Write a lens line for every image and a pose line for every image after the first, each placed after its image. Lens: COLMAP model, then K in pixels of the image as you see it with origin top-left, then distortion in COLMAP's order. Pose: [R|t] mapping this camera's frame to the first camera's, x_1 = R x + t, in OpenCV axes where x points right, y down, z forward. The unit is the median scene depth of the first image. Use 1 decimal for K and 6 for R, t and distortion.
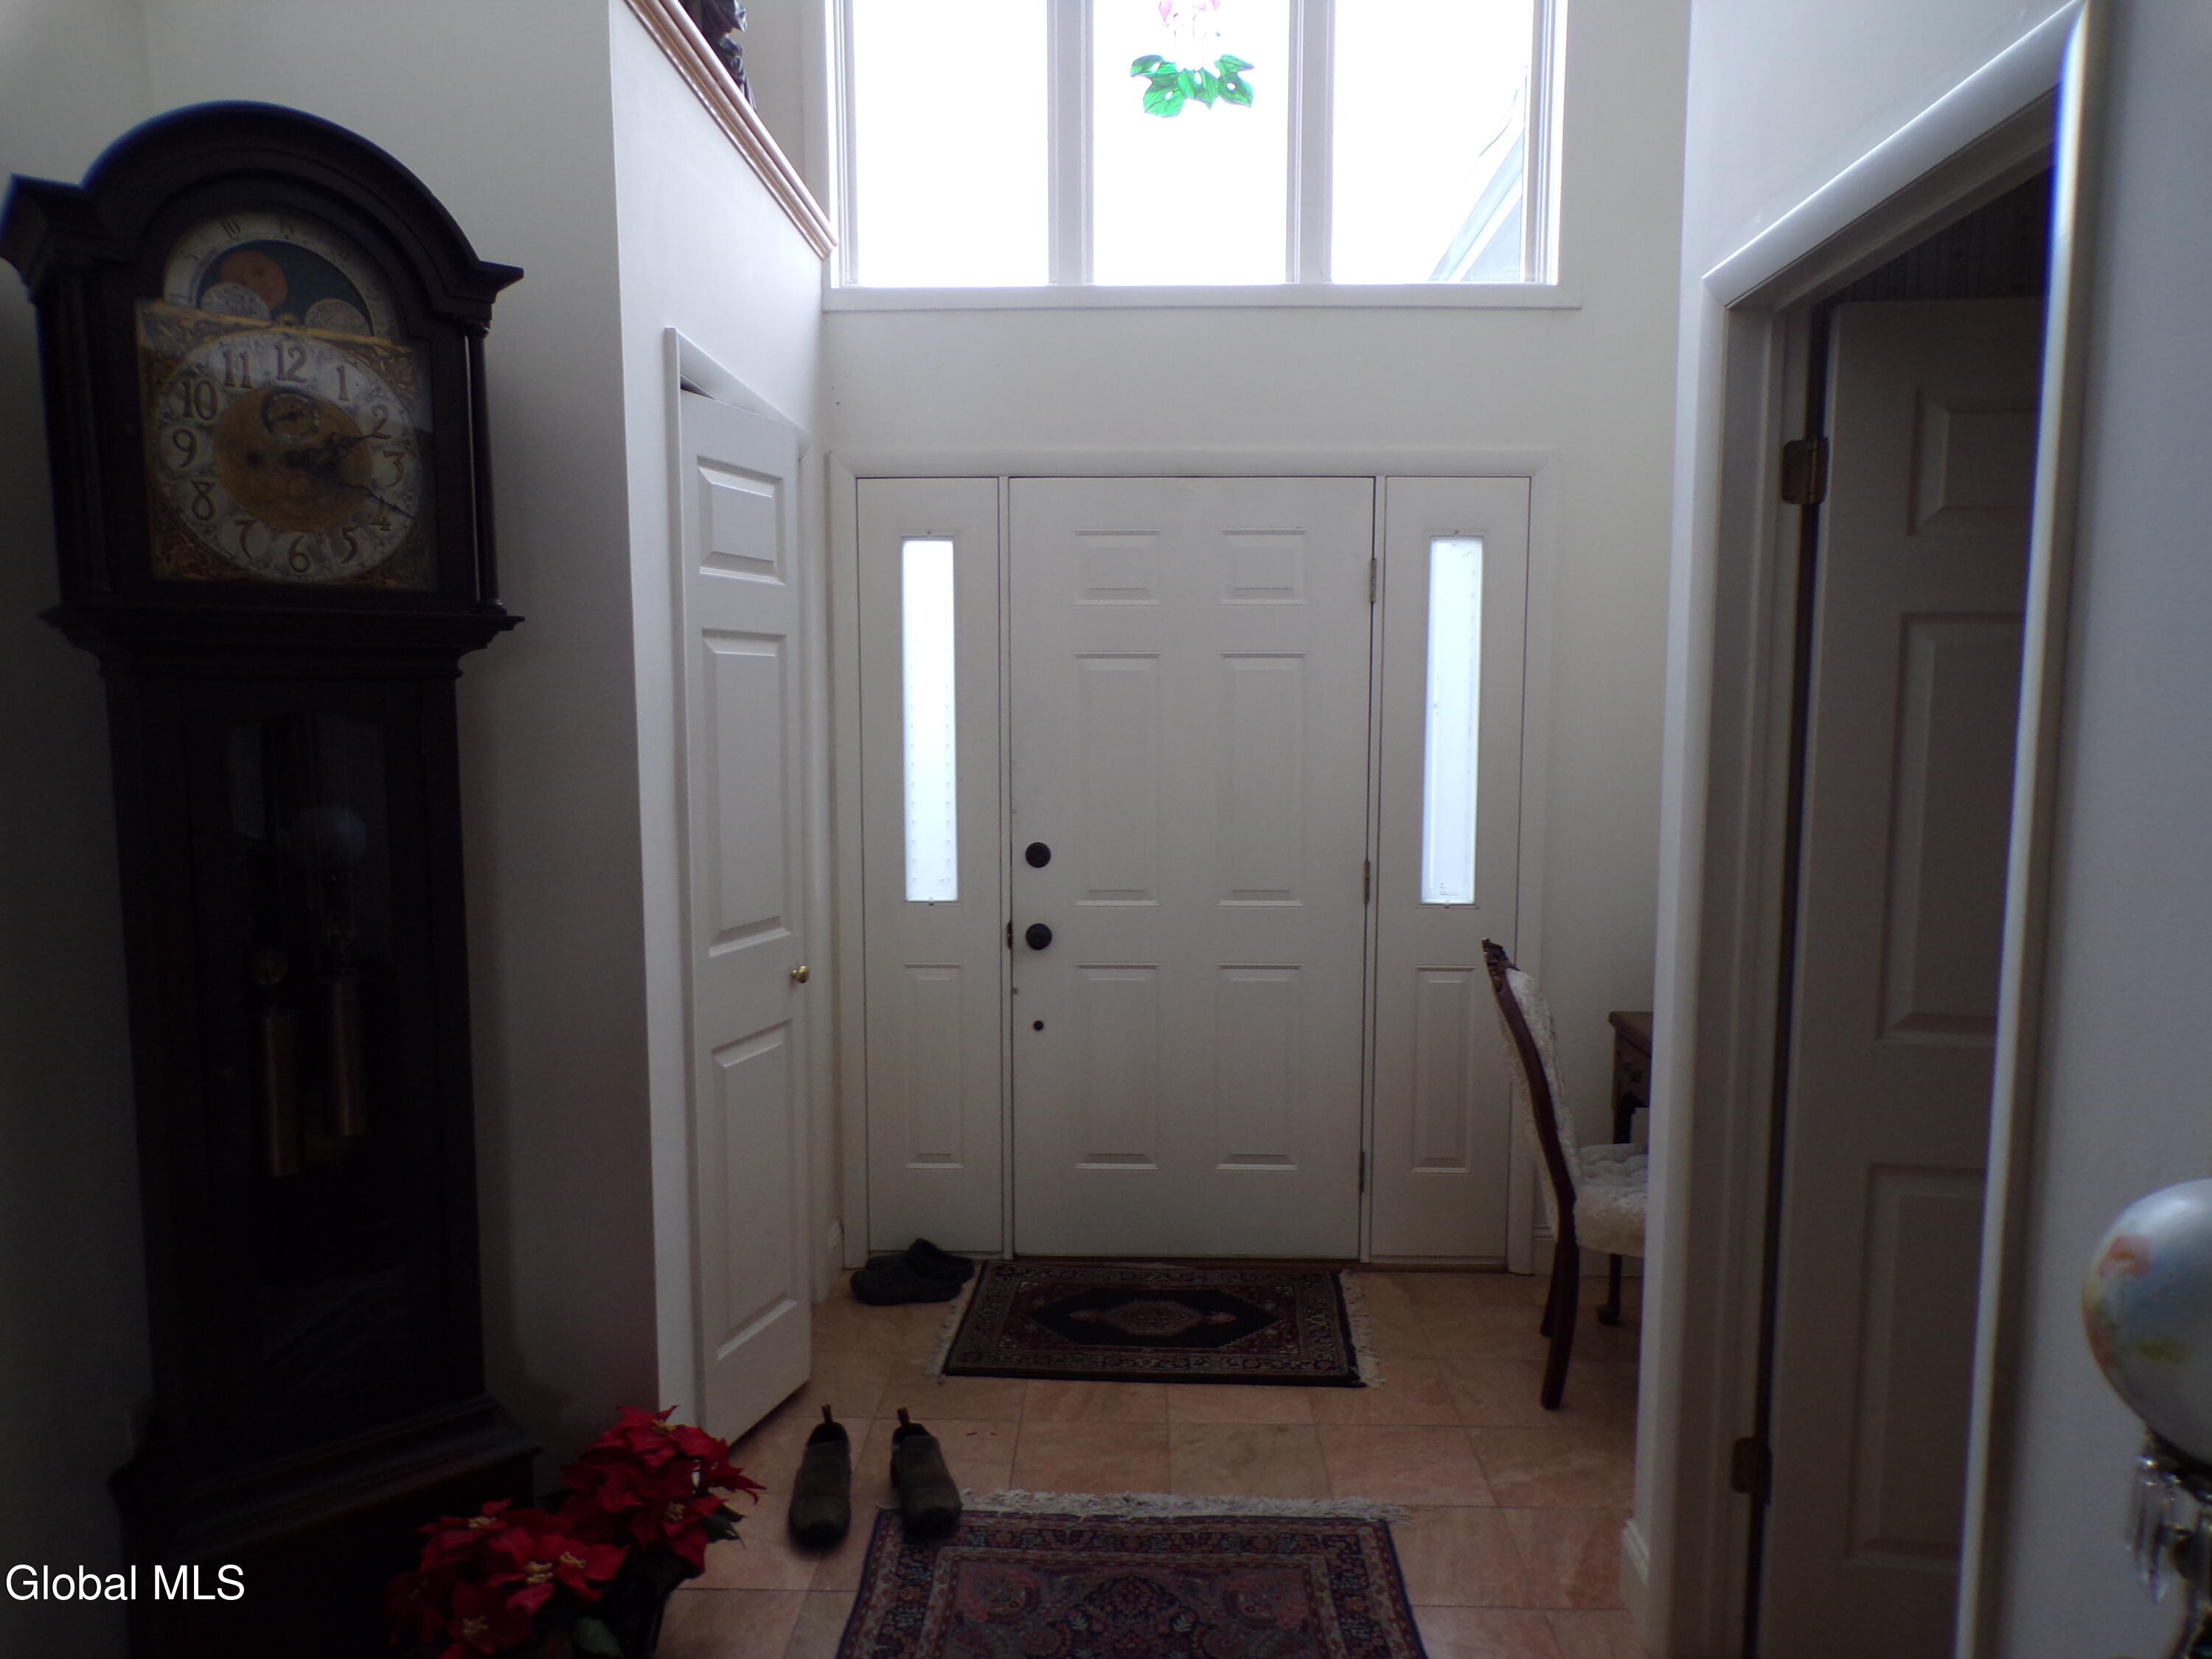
lens RADIAL K [[1494.5, 0, 1104.8], [0, 1494.5, 835.4], [0, 0, 1]] dist [0.008124, -0.001892]
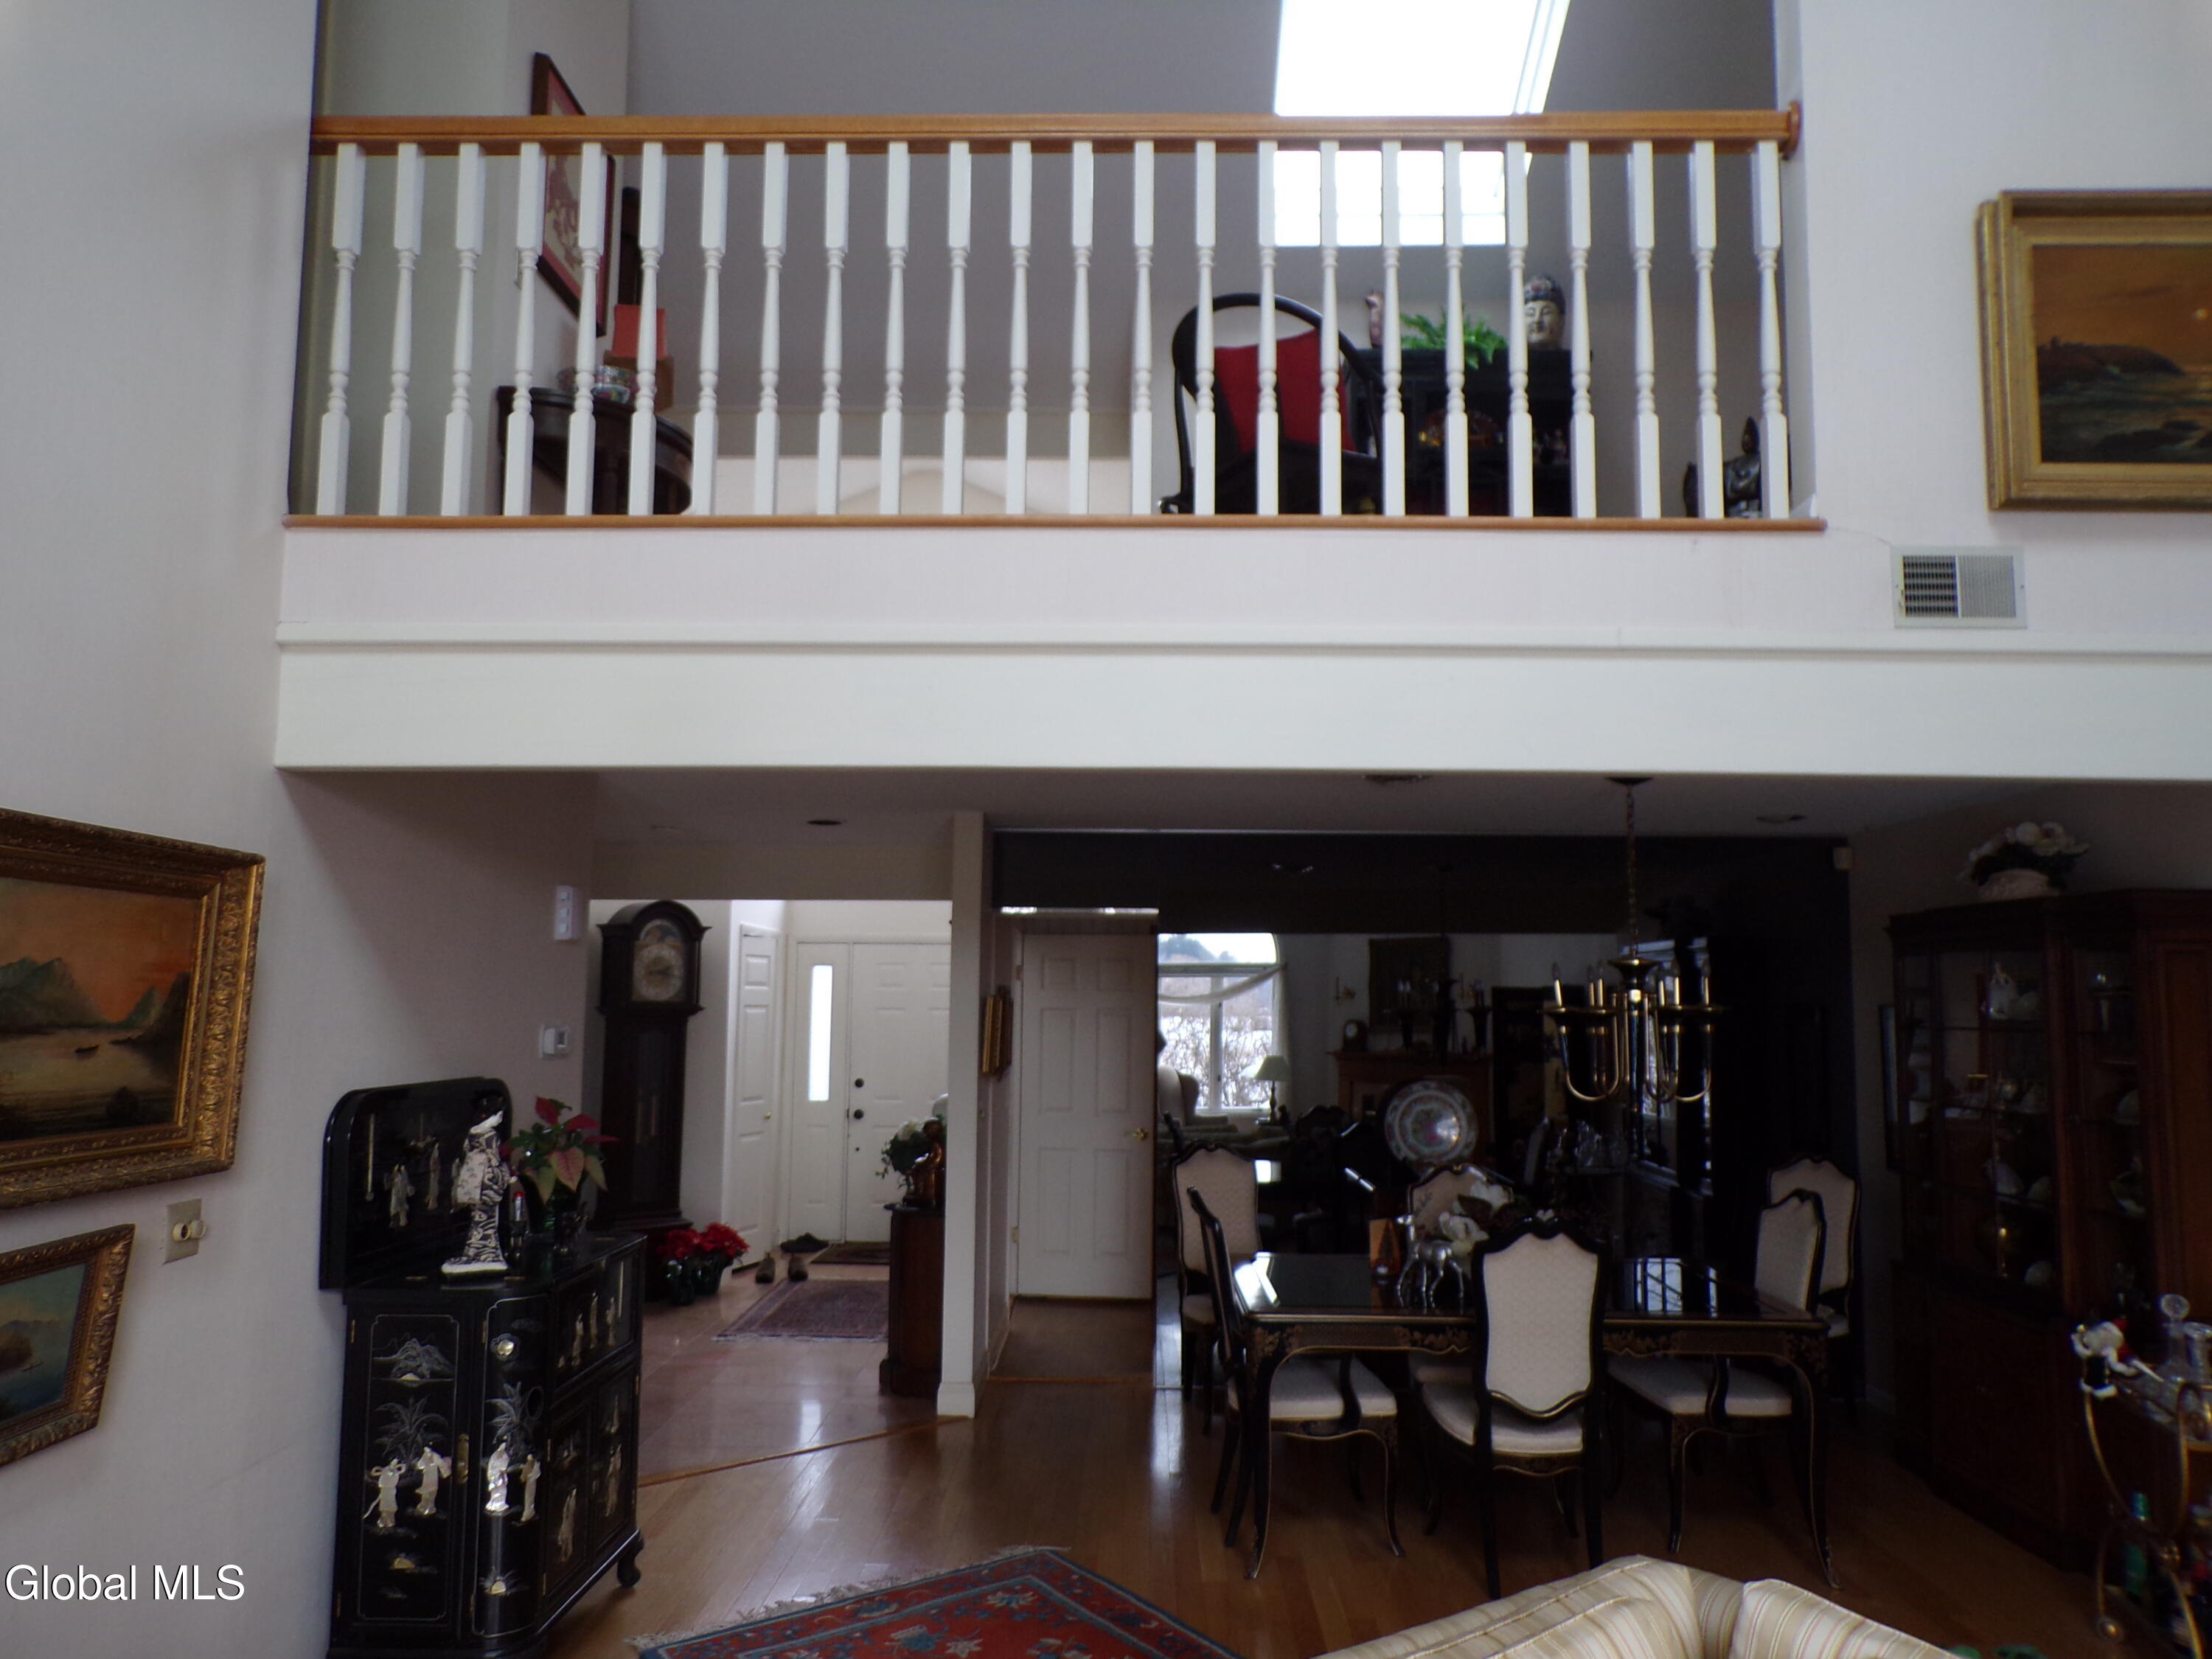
lens RADIAL K [[1494.5, 0, 1107.7], [0, 1494.5, 835.4], [0, 0, 1]] dist [0.008124, -0.001892]
pose [[0.999803, 0.016478, 0.011102, 0.519331], [-0.013924, 0.979674, -0.200114, 0.155069], [-0.014174, 0.199920, 0.979710, -2.446157]]
